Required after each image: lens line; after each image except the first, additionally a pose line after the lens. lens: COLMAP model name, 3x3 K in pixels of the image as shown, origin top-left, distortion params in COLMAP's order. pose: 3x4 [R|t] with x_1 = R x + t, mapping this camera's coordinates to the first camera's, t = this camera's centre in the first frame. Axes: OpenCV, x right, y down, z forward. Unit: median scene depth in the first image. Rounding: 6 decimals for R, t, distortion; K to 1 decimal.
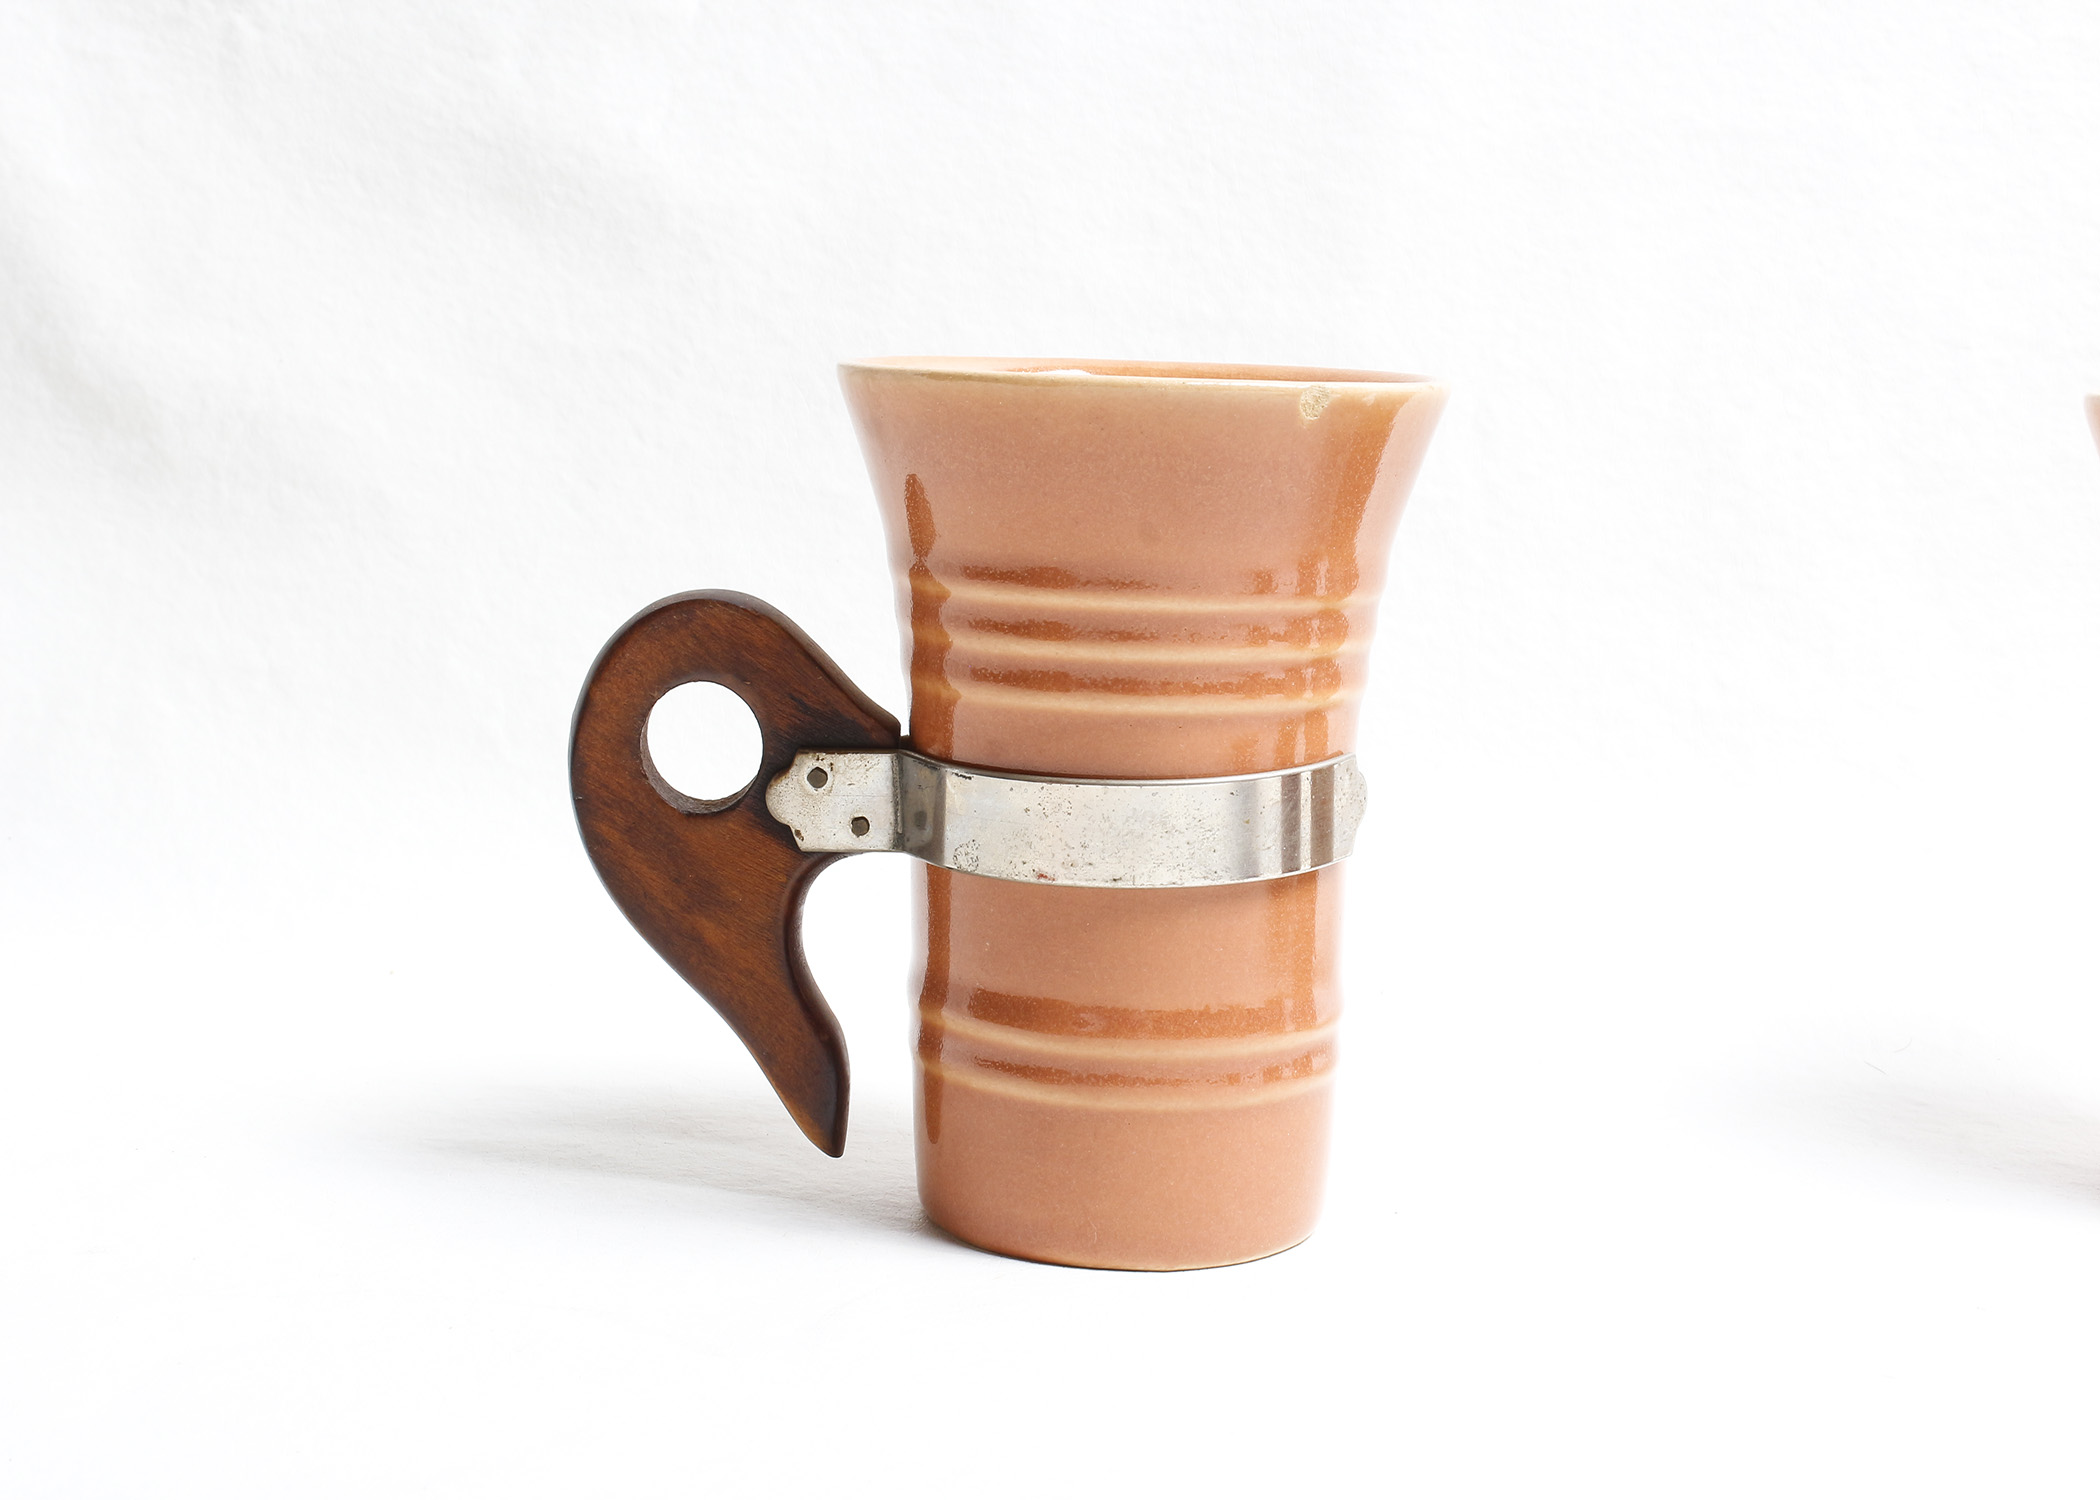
lens RADIAL K [[4122.8, 0, 934.5], [0, 4122.8, 684.3], [0, 0, 1]] dist [-0.045804, 0.000000]
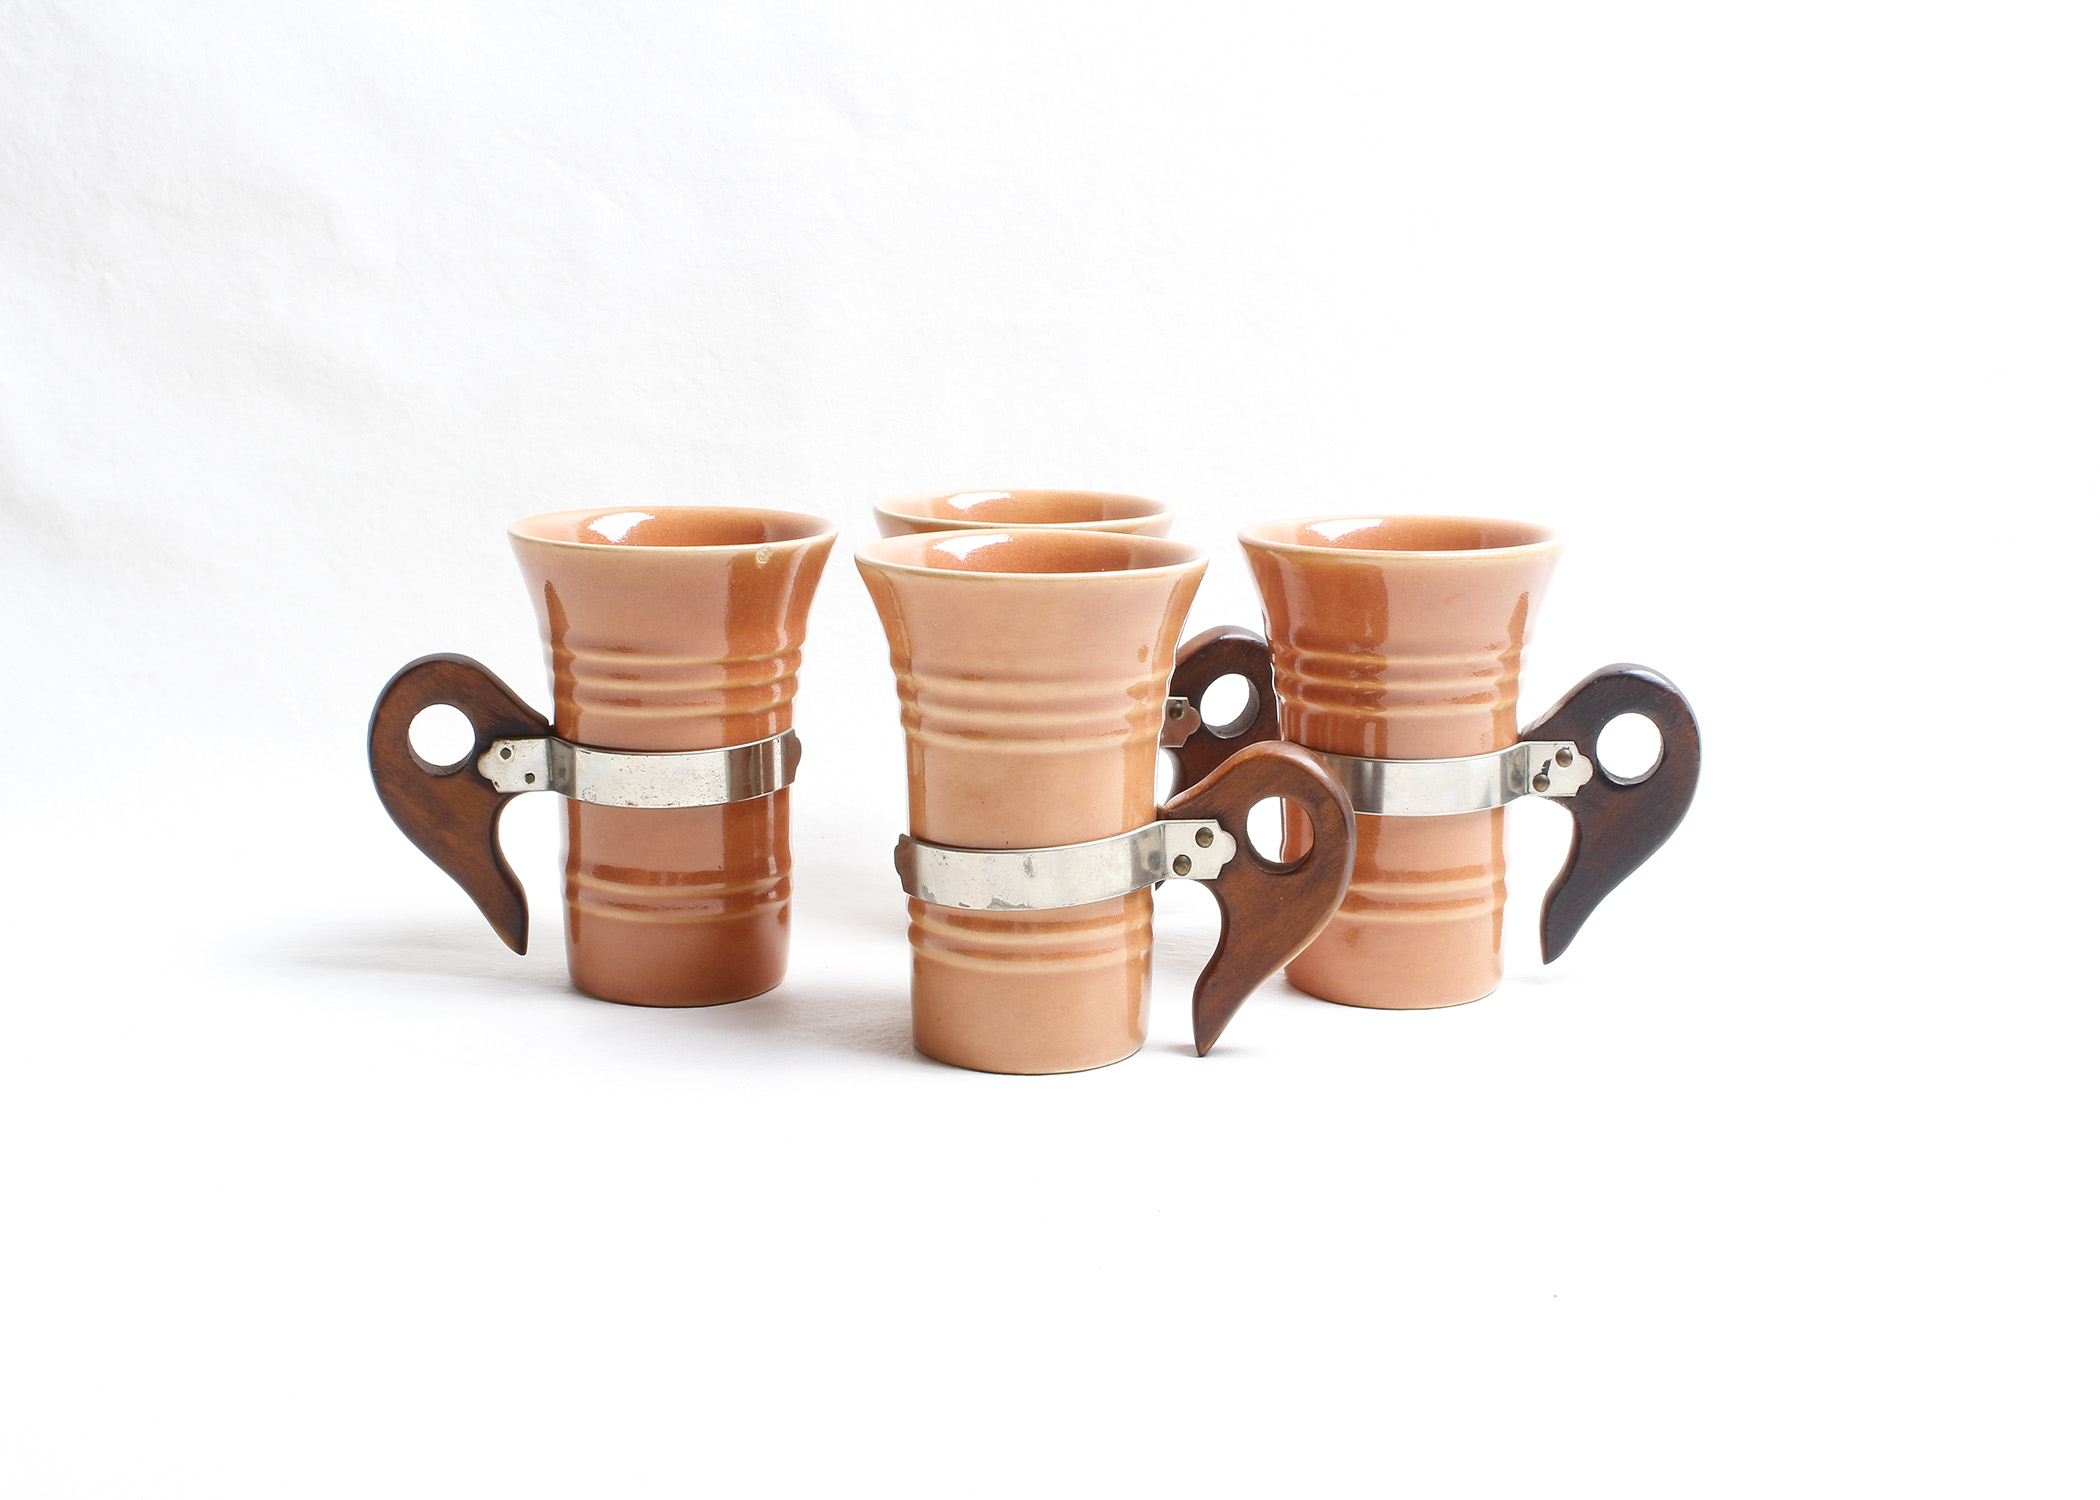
lens RADIAL K [[3201.2, 0, 1051.1], [0, 3201.2, 656.8], [0, 0, 1]] dist [-0.004327, 0.000000]
pose [[0.985686, -0.041680, 0.163359, -0.019661], [0.035465, 0.998539, 0.040779, -0.070011], [-0.164820, -0.034402, 0.985724, -0.454530]]
